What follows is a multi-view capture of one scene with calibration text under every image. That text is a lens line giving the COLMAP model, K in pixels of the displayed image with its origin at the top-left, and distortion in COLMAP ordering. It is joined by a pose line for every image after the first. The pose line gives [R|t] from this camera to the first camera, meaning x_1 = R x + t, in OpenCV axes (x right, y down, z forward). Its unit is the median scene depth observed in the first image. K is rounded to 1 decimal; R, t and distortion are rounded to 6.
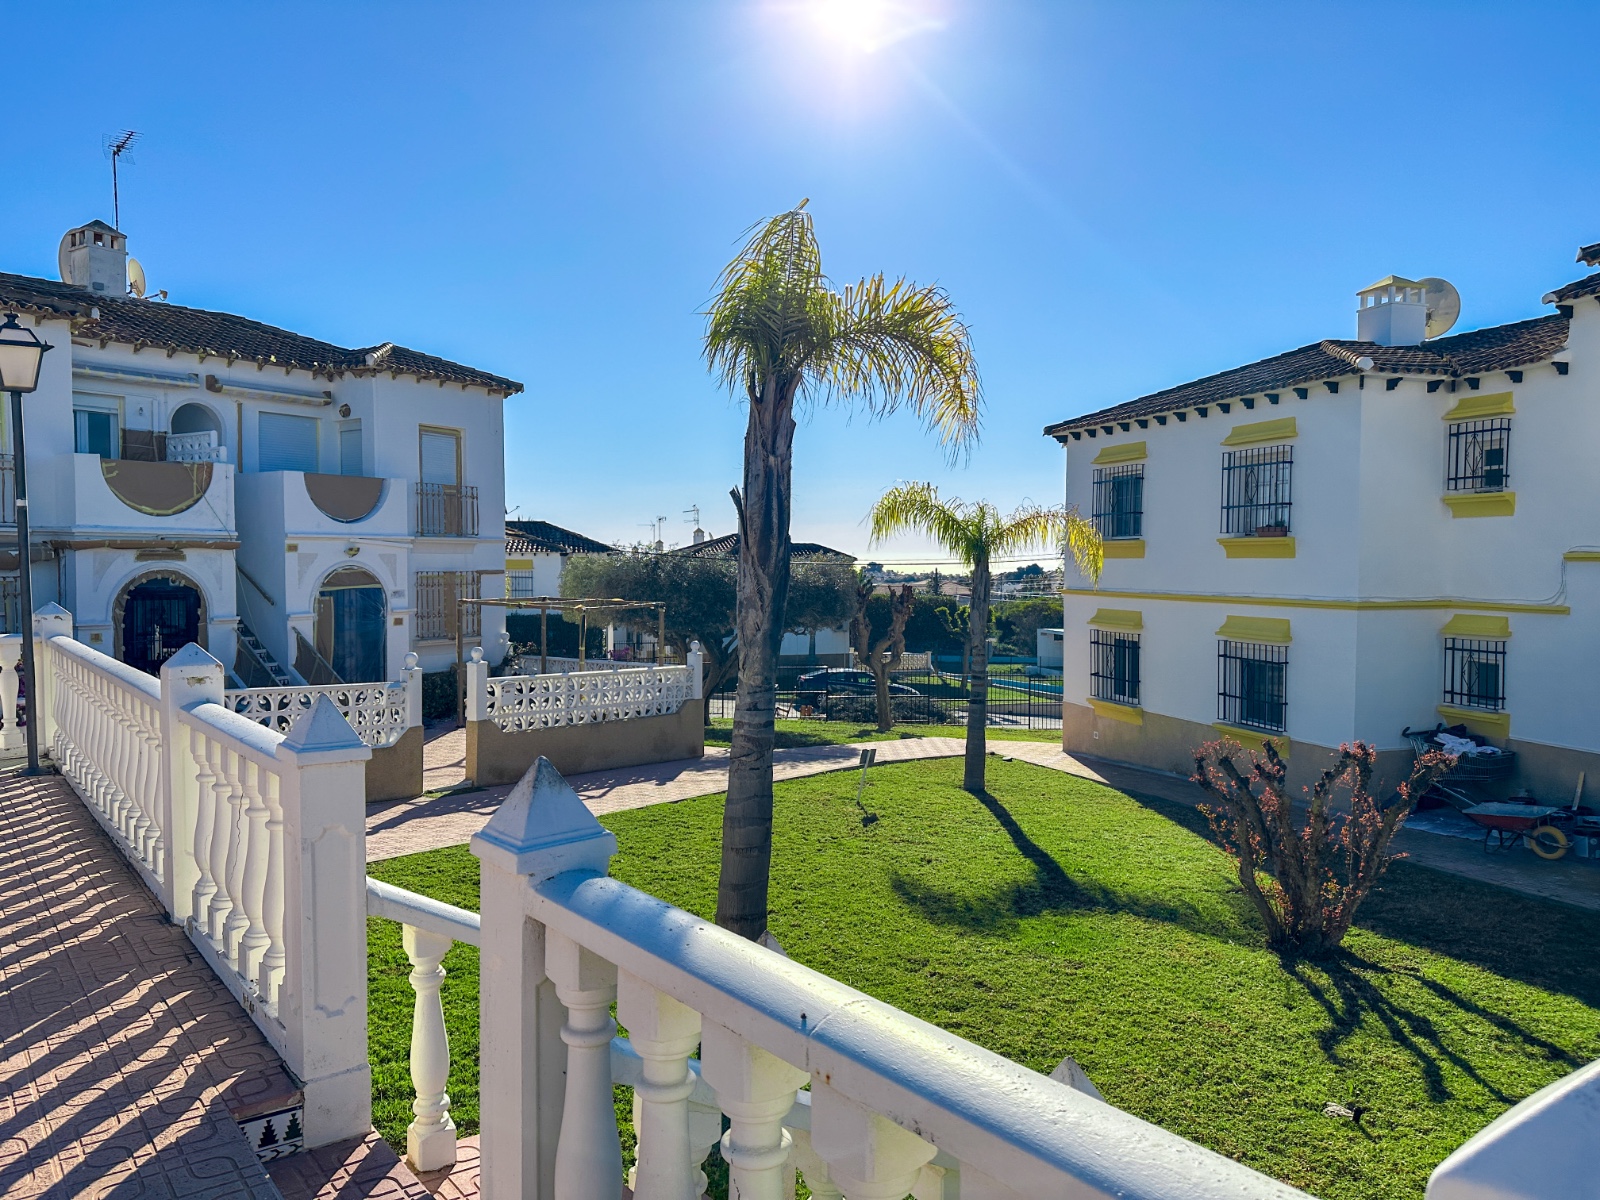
lens RADIAL K [[1107.6, 0, 779.6], [0, 1107.6, 605.7], [0, 0, 1]] dist [0.084991, -0.109704]
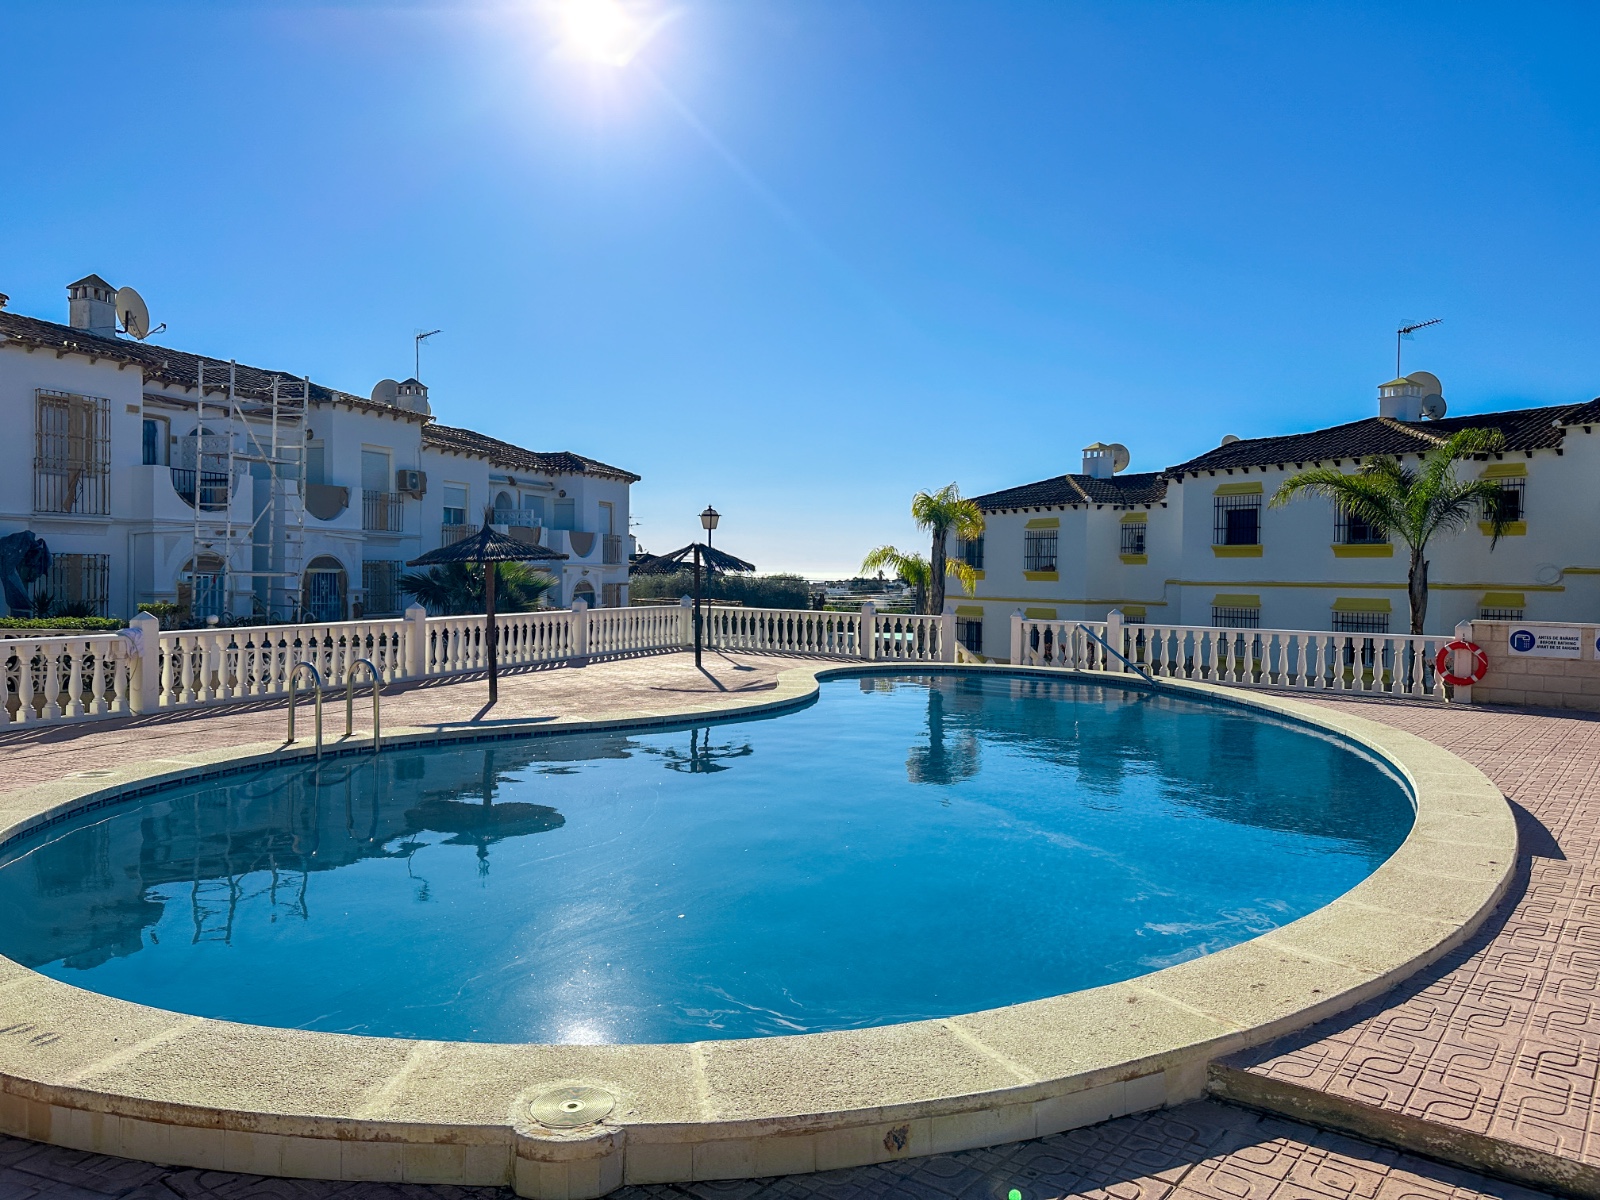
lens RADIAL K [[1131.7, 0, 759.4], [0, 1131.7, 604.7], [0, 0, 1]] dist [0.235754, -0.389699]
pose [[0.976411, 0.004177, 0.215882, -0.531738], [-0.001564, 0.999923, -0.012274, 0.028520], [-0.215916, 0.011647, 0.976342, -0.951993]]
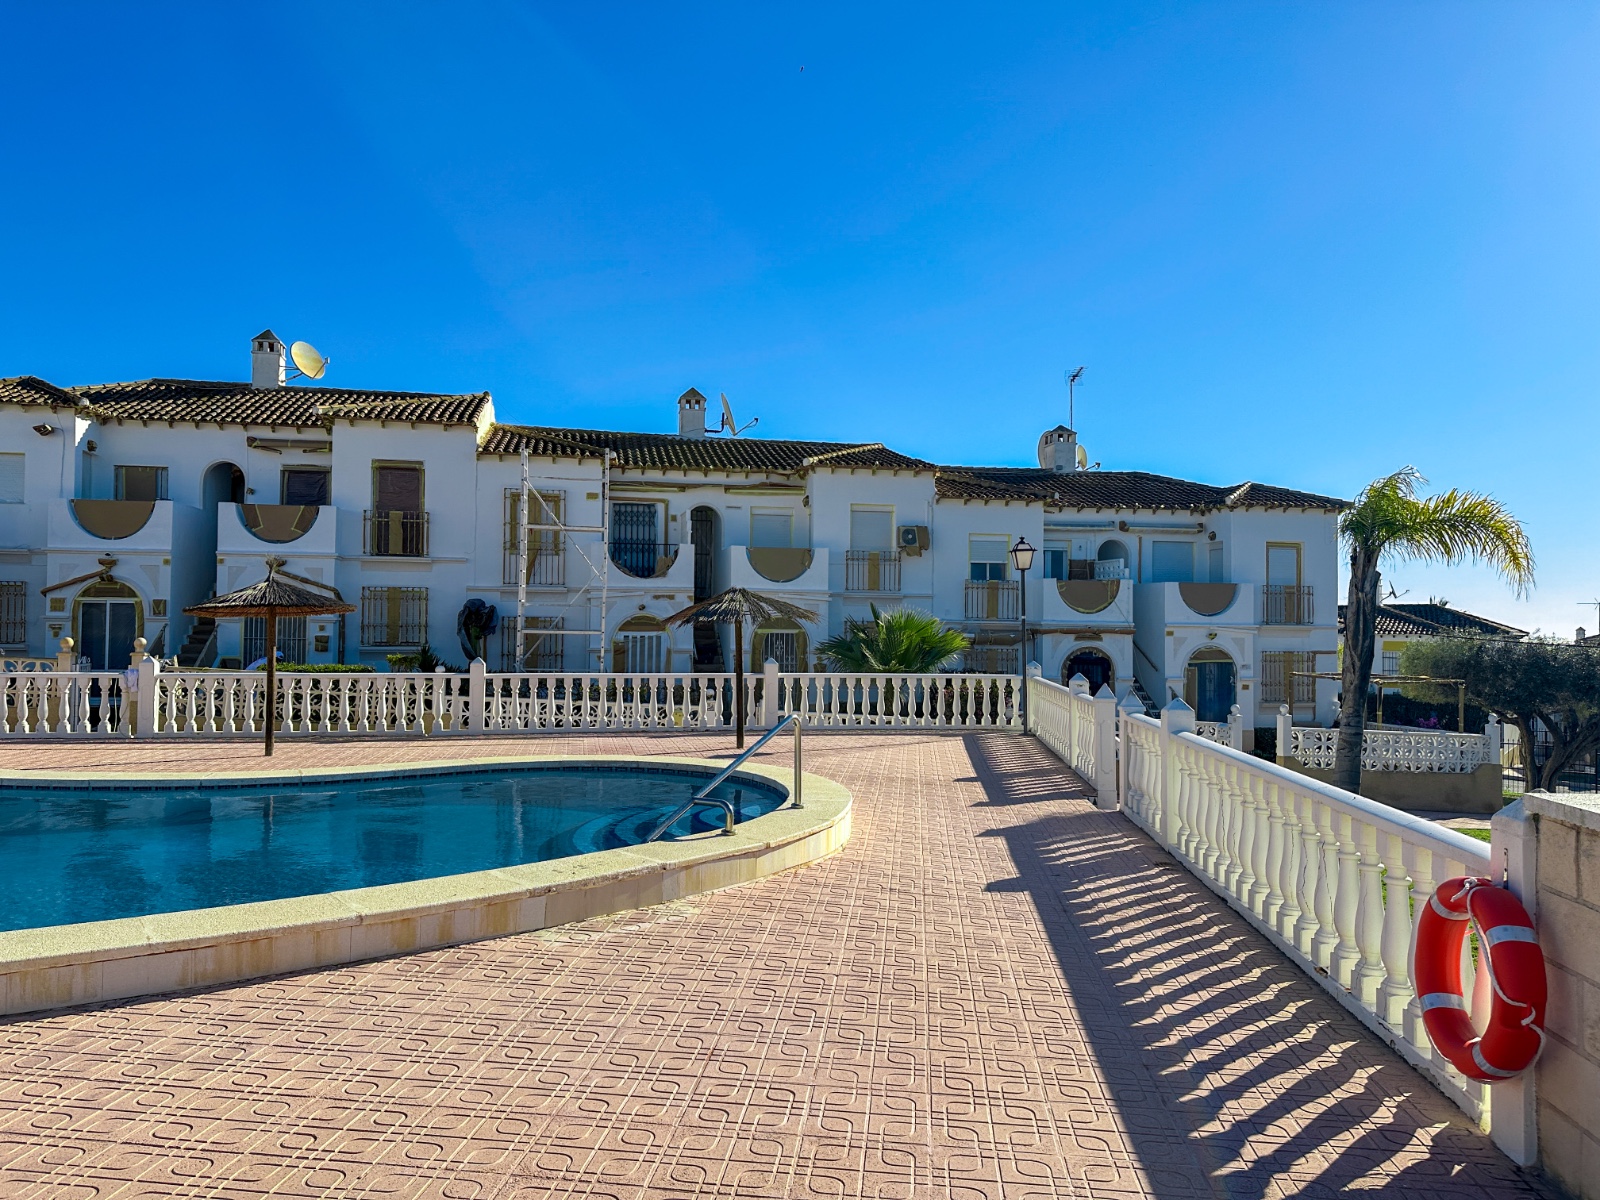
lens RADIAL K [[1107.6, 0, 779.6], [0, 1107.6, 605.7], [0, 0, 1]] dist [0.084991, -0.109704]
pose [[0.705151, -0.009162, -0.708998, 0.253698], [-0.040347, 0.997778, -0.053021, 0.011194], [0.707908, 0.065994, 0.703215, -0.412712]]
